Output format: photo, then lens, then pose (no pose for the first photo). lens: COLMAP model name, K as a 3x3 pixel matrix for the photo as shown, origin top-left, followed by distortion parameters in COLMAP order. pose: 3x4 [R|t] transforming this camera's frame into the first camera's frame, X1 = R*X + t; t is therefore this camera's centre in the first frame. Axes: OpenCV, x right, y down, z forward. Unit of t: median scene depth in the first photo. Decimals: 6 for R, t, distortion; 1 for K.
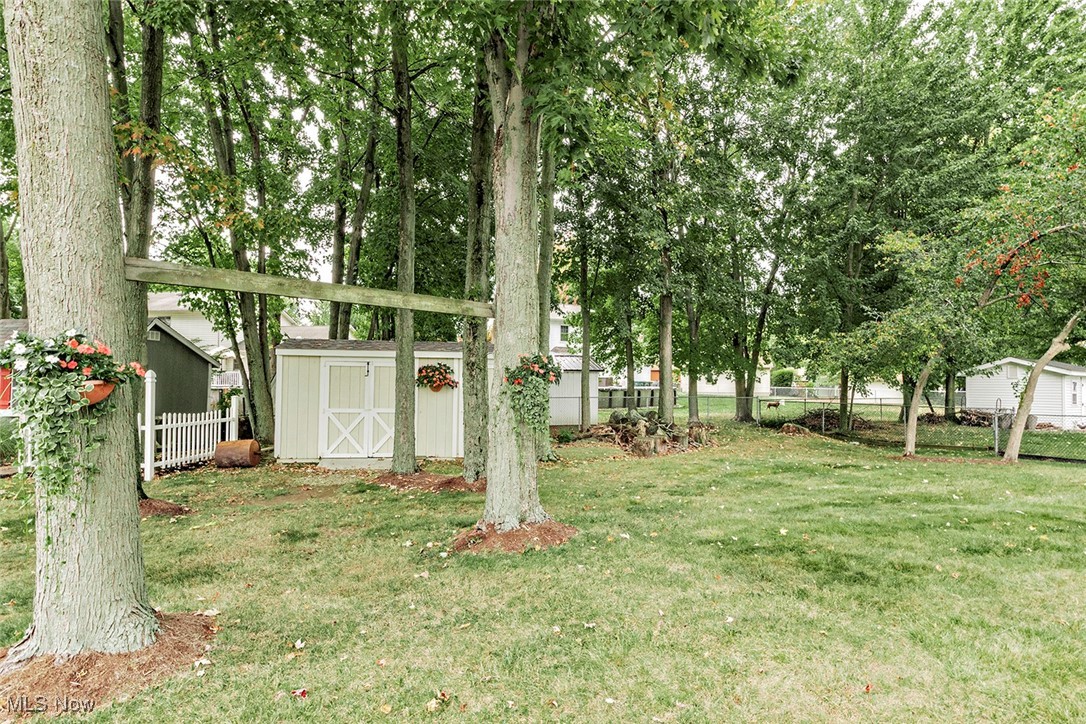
lens RADIAL K [[617.9, 0, 542.6], [0, 617.9, 385.0], [0, 0, 1]] dist [-0.003636, -0.002599]
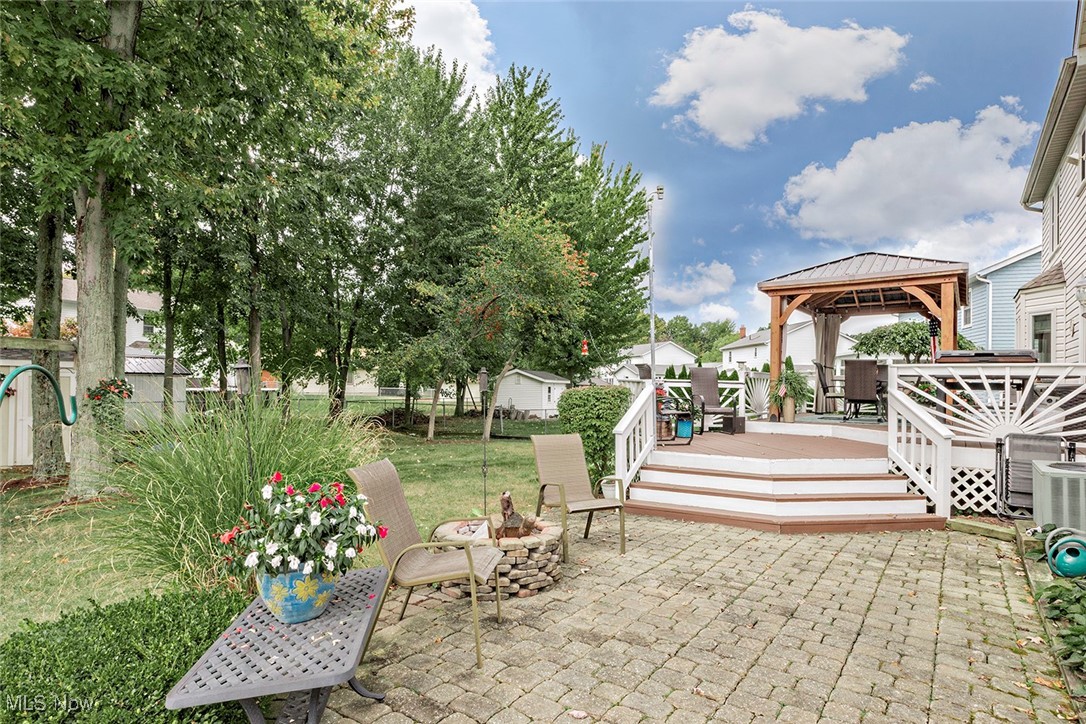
lens RADIAL K [[617.9, 0, 542.6], [0, 617.9, 385.0], [0, 0, 1]] dist [-0.003636, -0.002599]
pose [[0.823438, -0.000163, 0.567407, 0.000128], [0.000176, 1.000000, 0.000031, -0.008874], [-0.567407, 0.000075, 0.823438, -0.207693]]
